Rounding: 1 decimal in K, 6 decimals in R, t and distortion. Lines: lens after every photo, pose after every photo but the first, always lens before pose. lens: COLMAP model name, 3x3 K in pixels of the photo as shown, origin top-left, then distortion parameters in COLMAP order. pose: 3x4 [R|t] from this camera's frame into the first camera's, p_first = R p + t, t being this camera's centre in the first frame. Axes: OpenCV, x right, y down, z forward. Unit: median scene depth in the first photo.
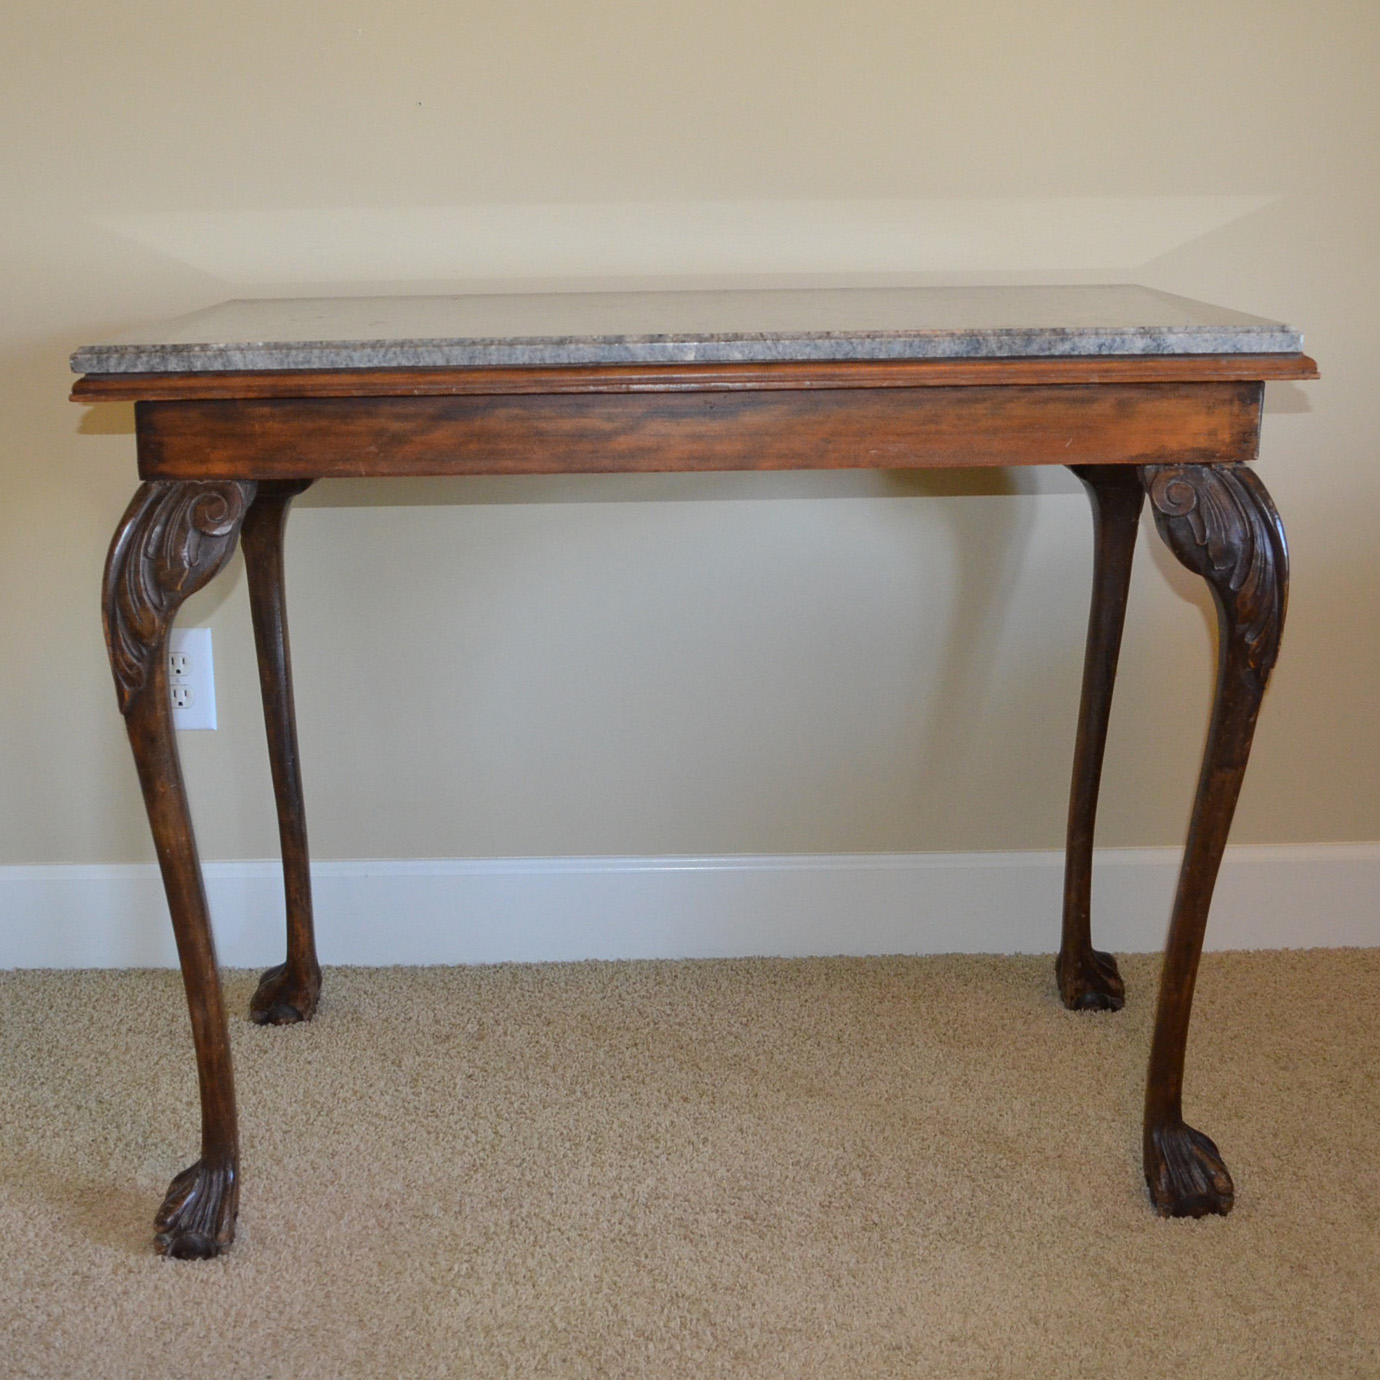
lens RADIAL K [[2098.0, 0, 690.0], [0, 2098.0, 690.0], [0, 0, 1]] dist [-0.093927, -0.015405]
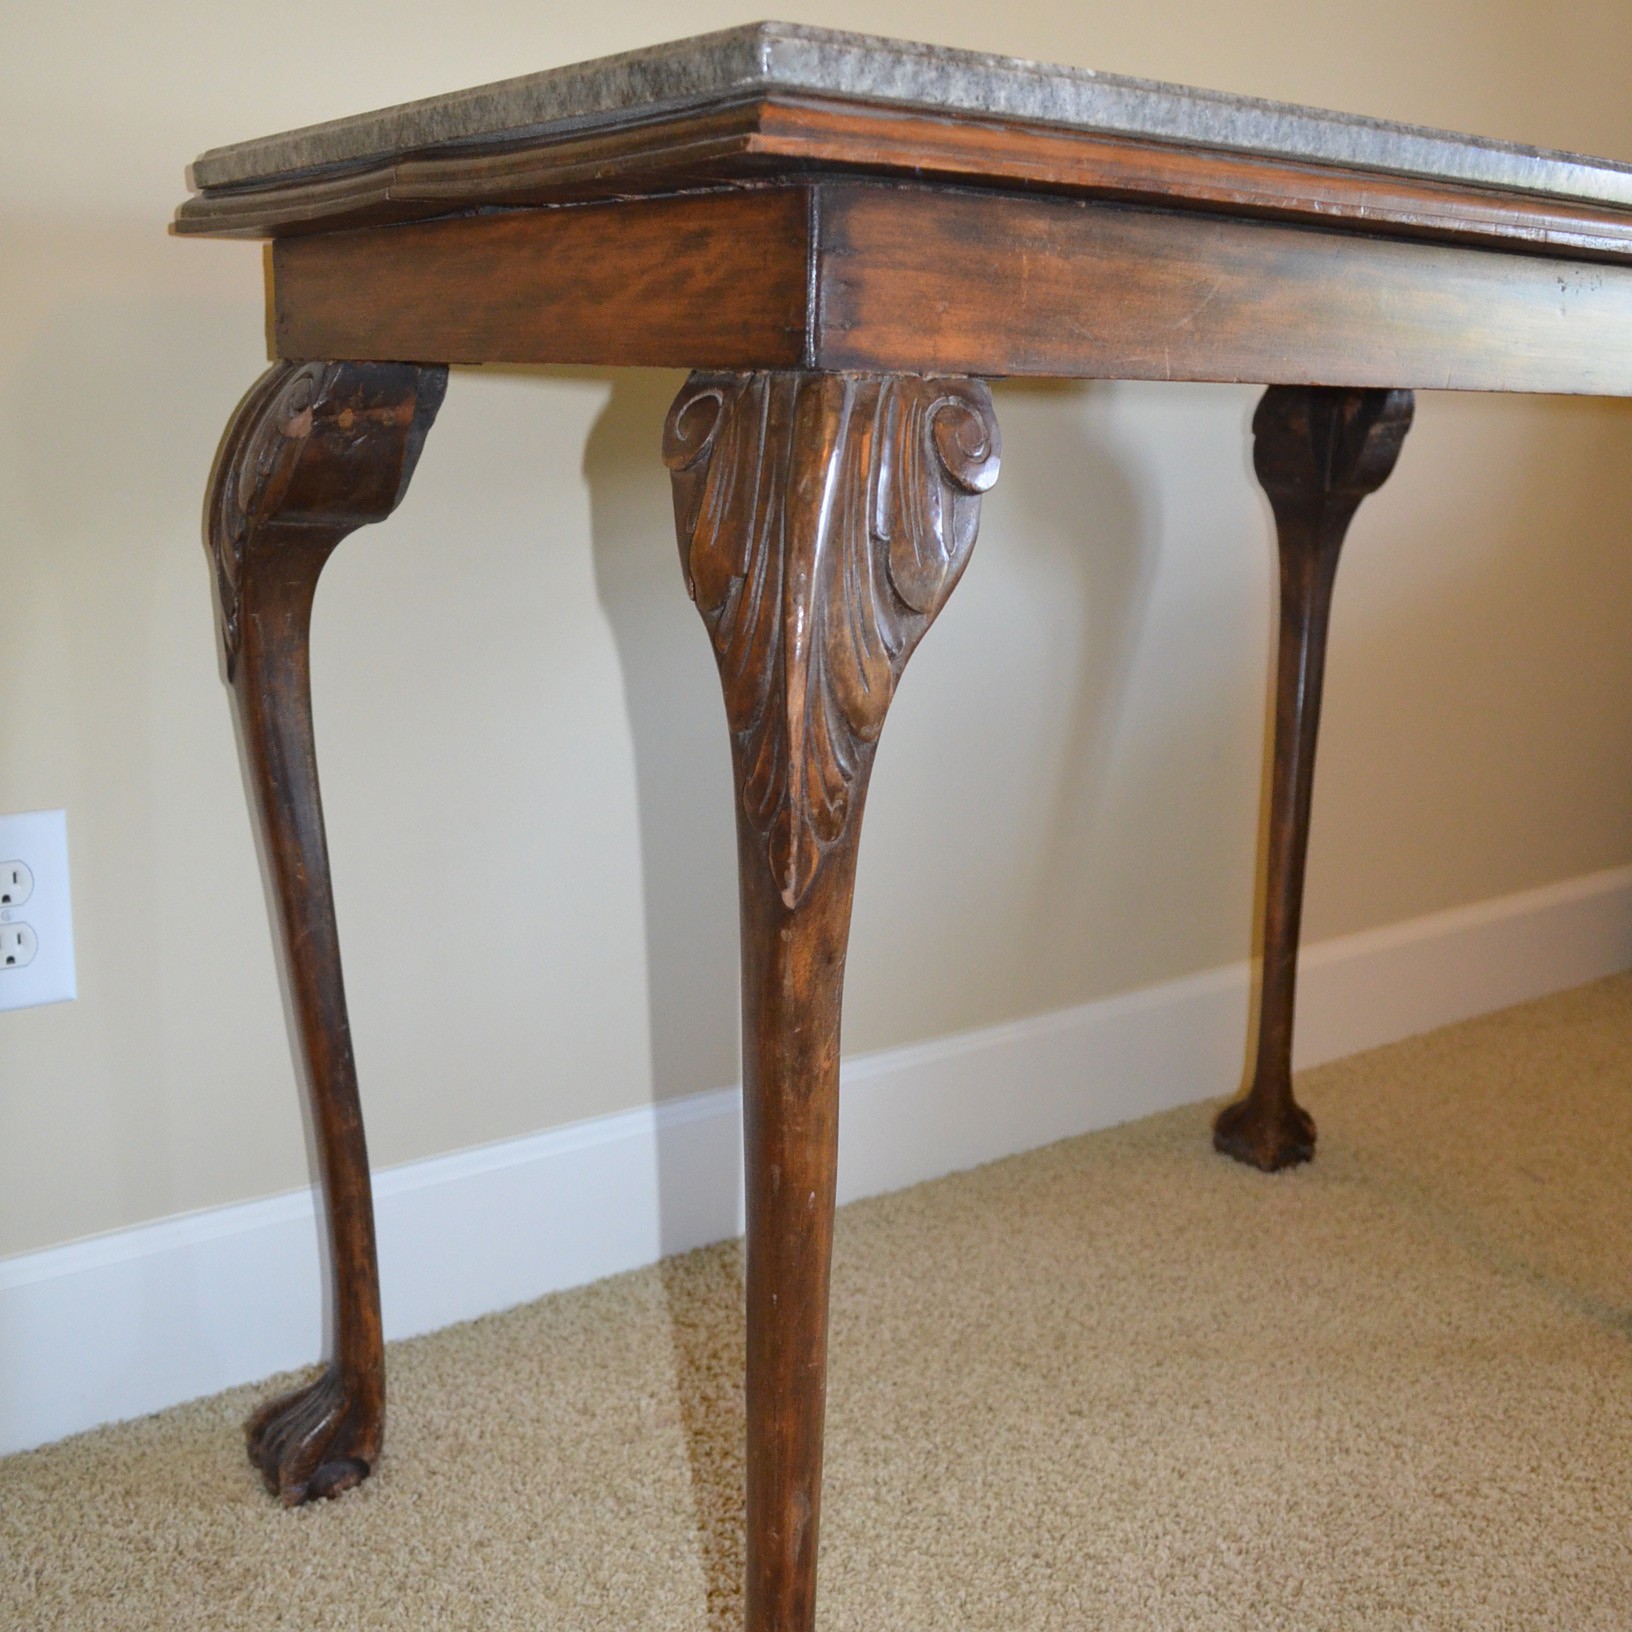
lens RADIAL K [[1988.9, 0, 850.1], [0, 1988.9, 920.8], [0, 0, 1]] dist [-0.087140, -0.004757]
pose [[0.789788, -0.132141, 0.598977, -0.523590], [0.111347, 0.991181, 0.071848, -0.014900], [-0.603189, 0.009949, 0.797536, 0.671022]]
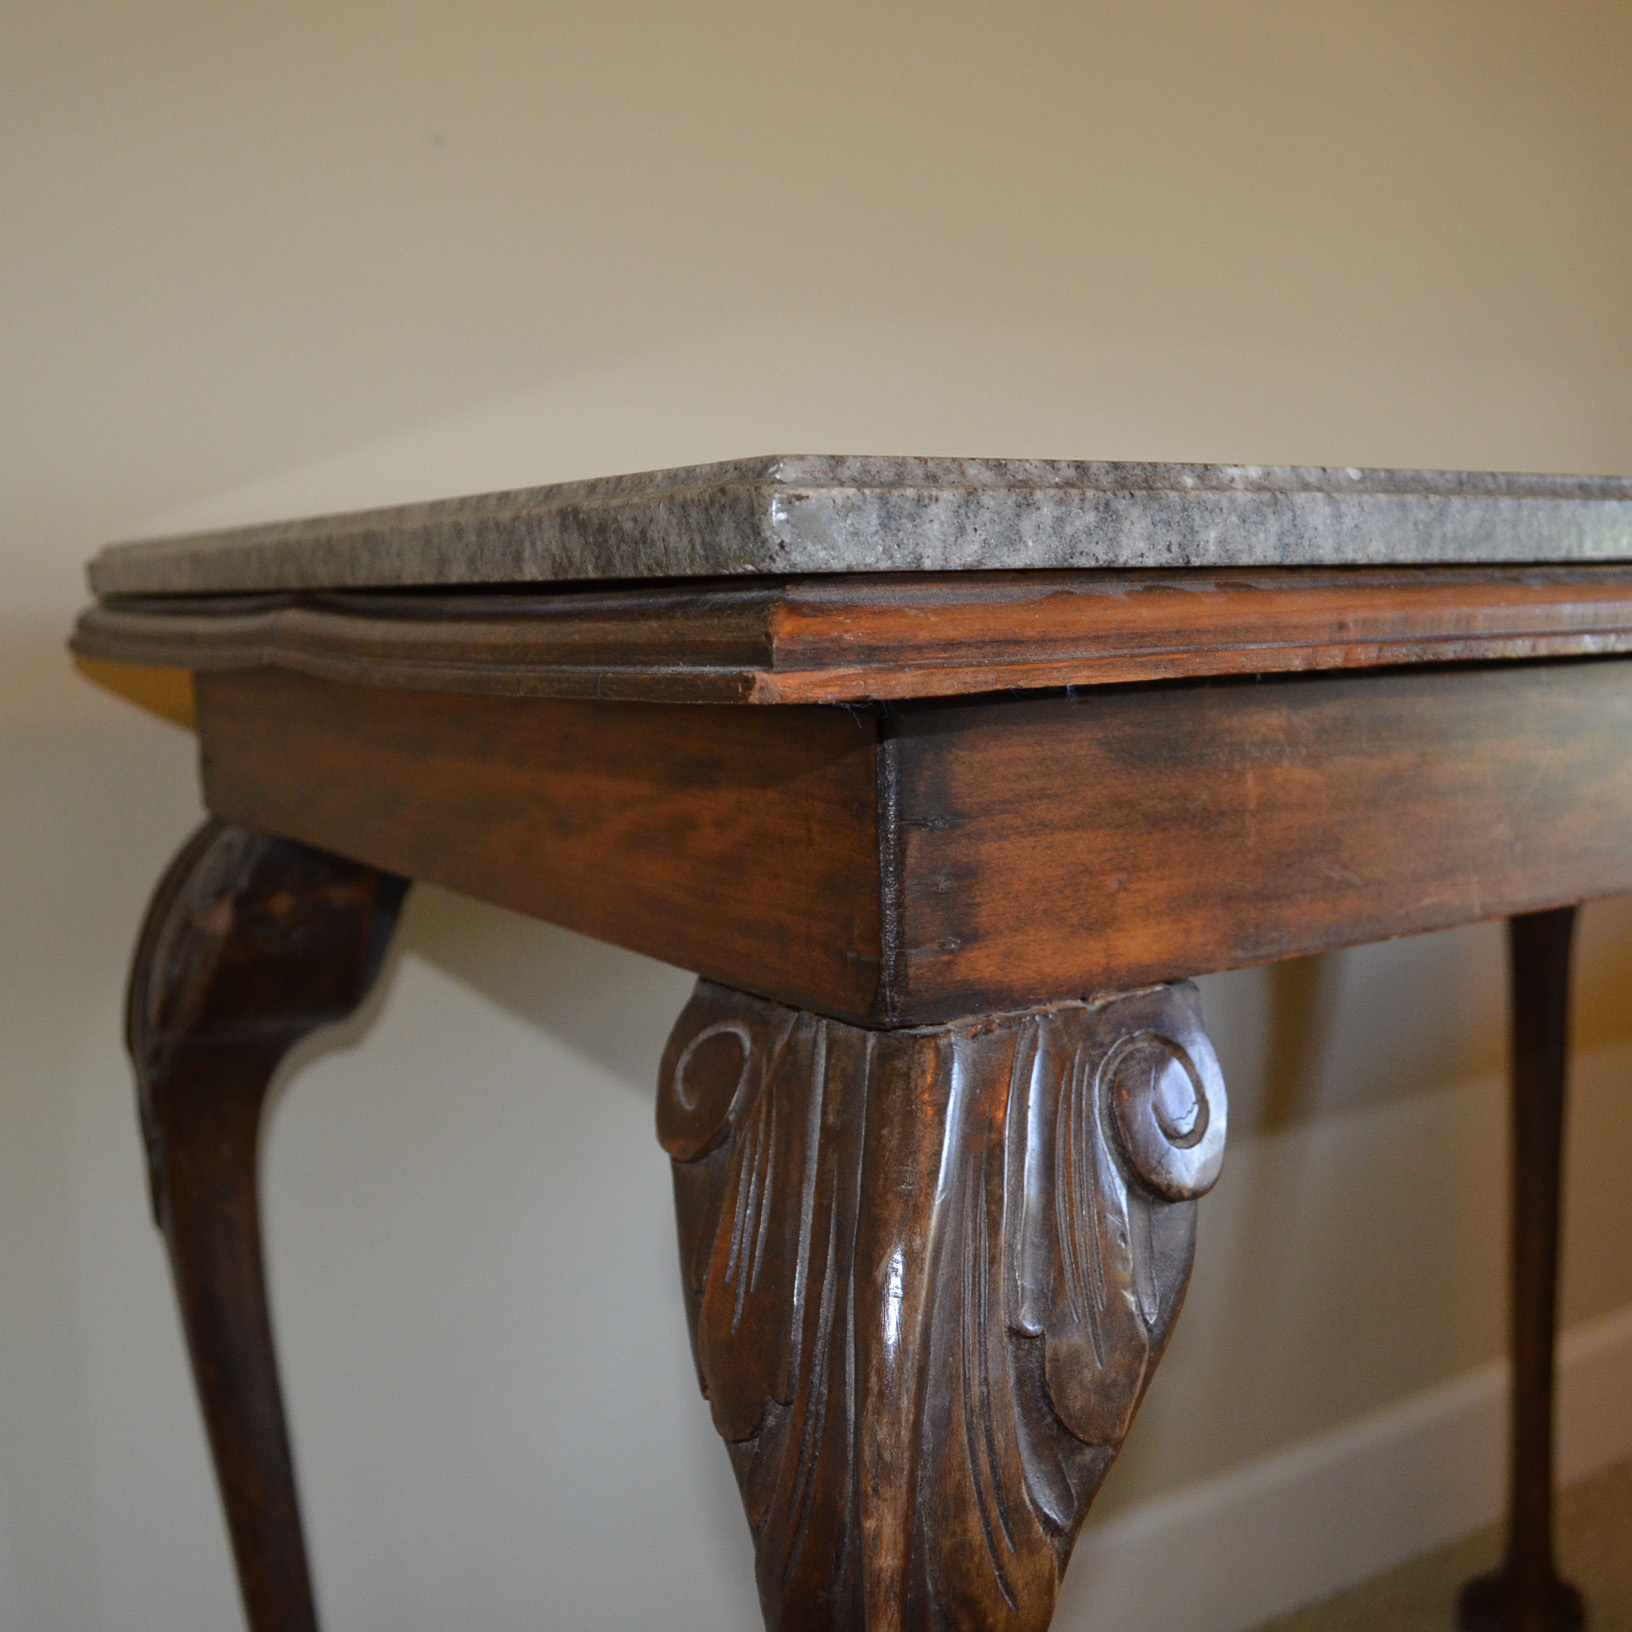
lens RADIAL K [[1979.6, 0, 872.1], [0, 1979.6, 899.9], [0, 0, 1]] dist [-0.088549, -0.006863]
pose [[0.820579, -0.095863, 0.563437, -0.399013], [0.147969, 0.987854, -0.047425, -0.105462], [-0.552047, 0.122287, 0.824797, 0.811633]]
